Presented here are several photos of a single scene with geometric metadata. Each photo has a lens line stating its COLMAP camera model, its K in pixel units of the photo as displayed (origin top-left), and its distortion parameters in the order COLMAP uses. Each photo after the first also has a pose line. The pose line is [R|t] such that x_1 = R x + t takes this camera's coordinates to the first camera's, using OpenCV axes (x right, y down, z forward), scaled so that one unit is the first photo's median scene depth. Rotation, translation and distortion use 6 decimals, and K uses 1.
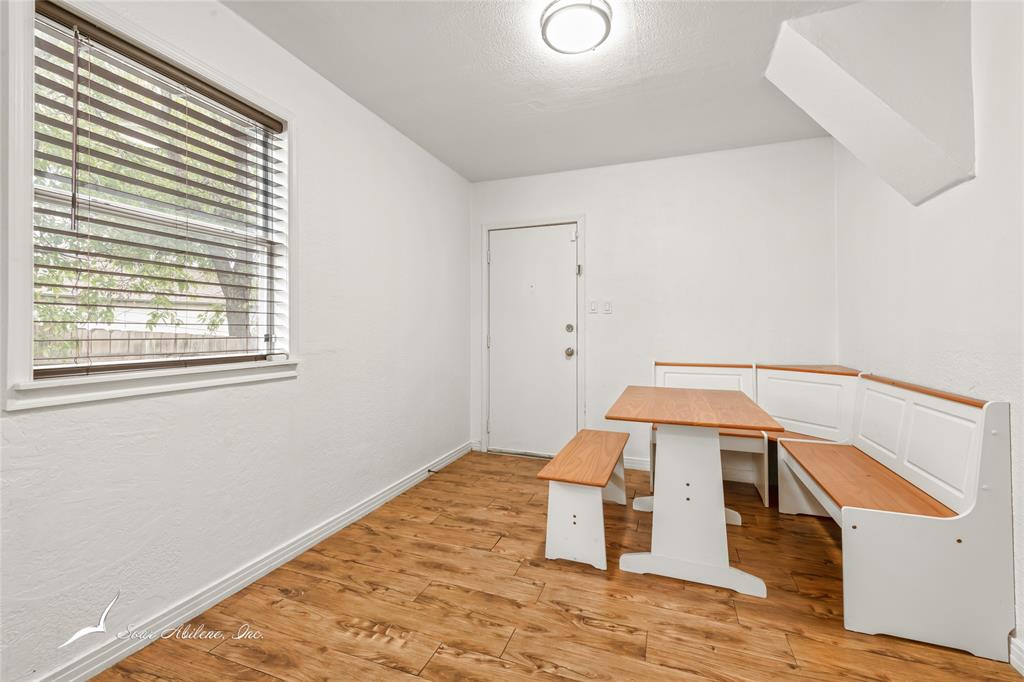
lens RADIAL K [[423.1, 0, 513.1], [0, 423.1, 326.0], [0, 0, 1]] dist [0.009554, -0.002760]
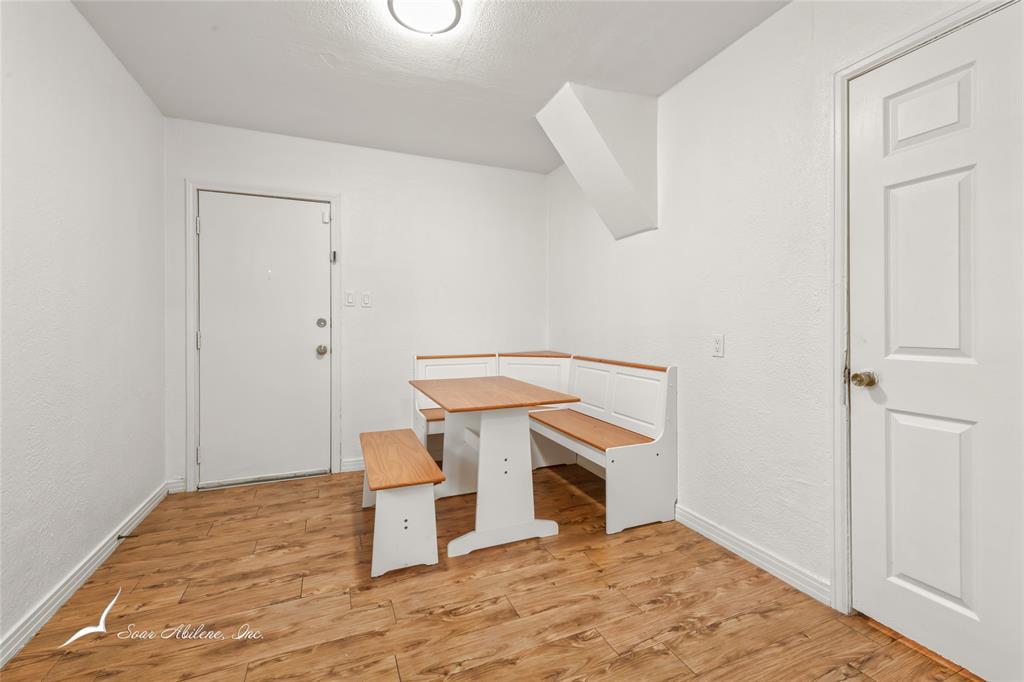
lens RADIAL K [[439.5, 0, 512.9], [0, 439.5, 329.3], [0, 0, 1]] dist [0.011911, -0.005369]
pose [[0.729413, -0.011384, 0.683979, -0.355693], [-0.003020, 0.999798, 0.019861, -0.001126], [-0.684067, -0.016553, 0.729232, 0.122899]]
